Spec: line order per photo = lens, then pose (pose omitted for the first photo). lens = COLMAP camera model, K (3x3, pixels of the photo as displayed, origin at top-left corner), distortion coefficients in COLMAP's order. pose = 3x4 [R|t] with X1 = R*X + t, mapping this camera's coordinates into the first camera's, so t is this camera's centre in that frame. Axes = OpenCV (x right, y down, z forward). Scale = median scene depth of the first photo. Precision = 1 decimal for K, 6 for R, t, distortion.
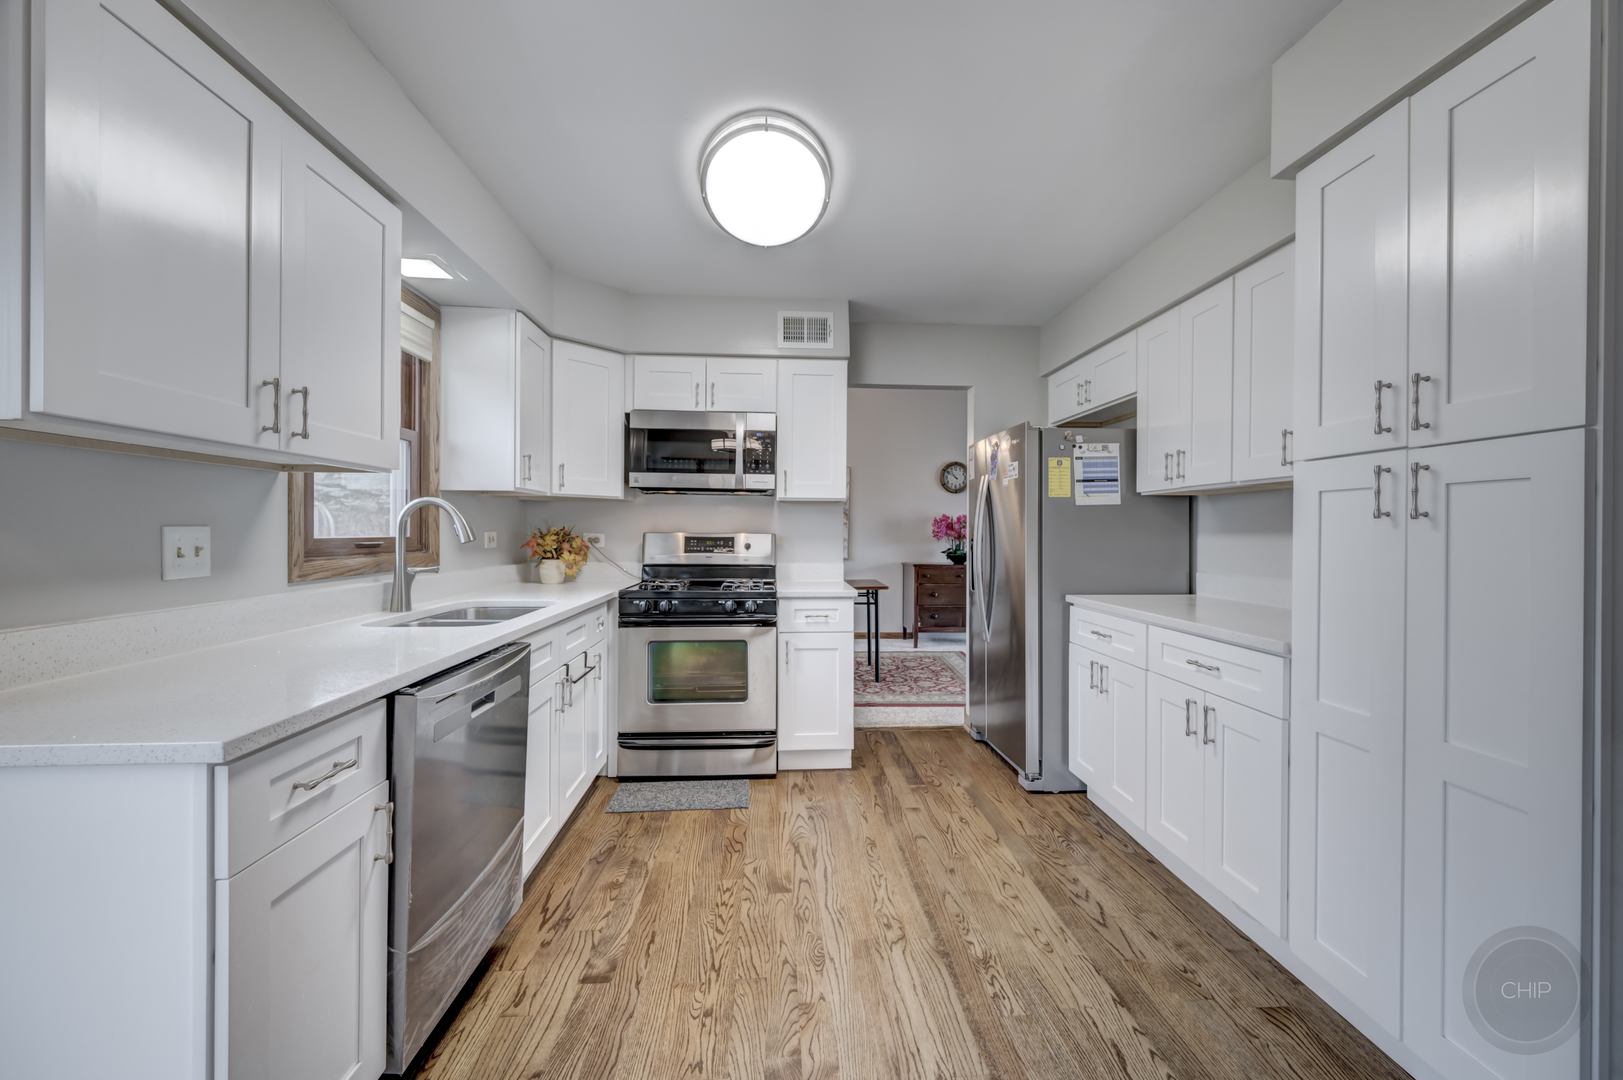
lens RADIAL K [[638.9, 0, 805.6], [0, 638.9, 533.8], [0, 0, 1]] dist [-0.002775, -0.000091]
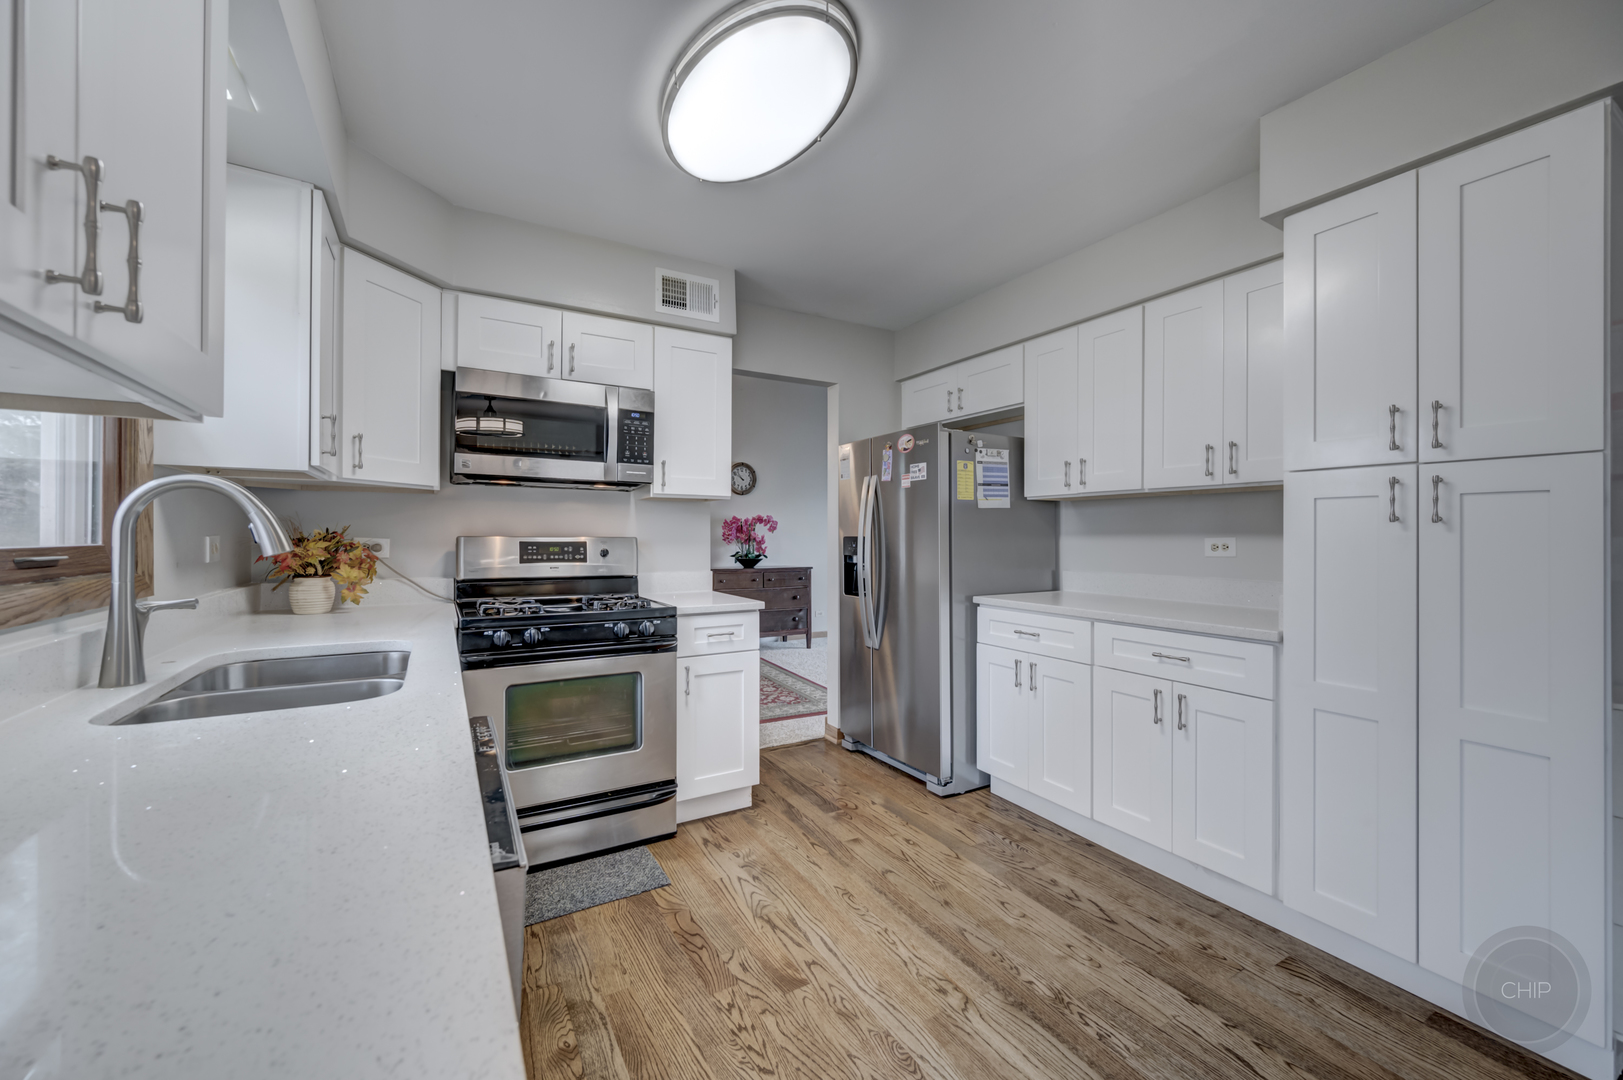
lens RADIAL K [[638.9, 0, 782.5], [0, 638.9, 533.2], [0, 0, 1]] dist [-0.002775, -0.000091]
pose [[0.894356, -0.000893, 0.447356, -0.332880], [0.003356, 0.999983, -0.004712, -0.000896], [-0.447344, 0.005715, 0.894344, 0.238099]]
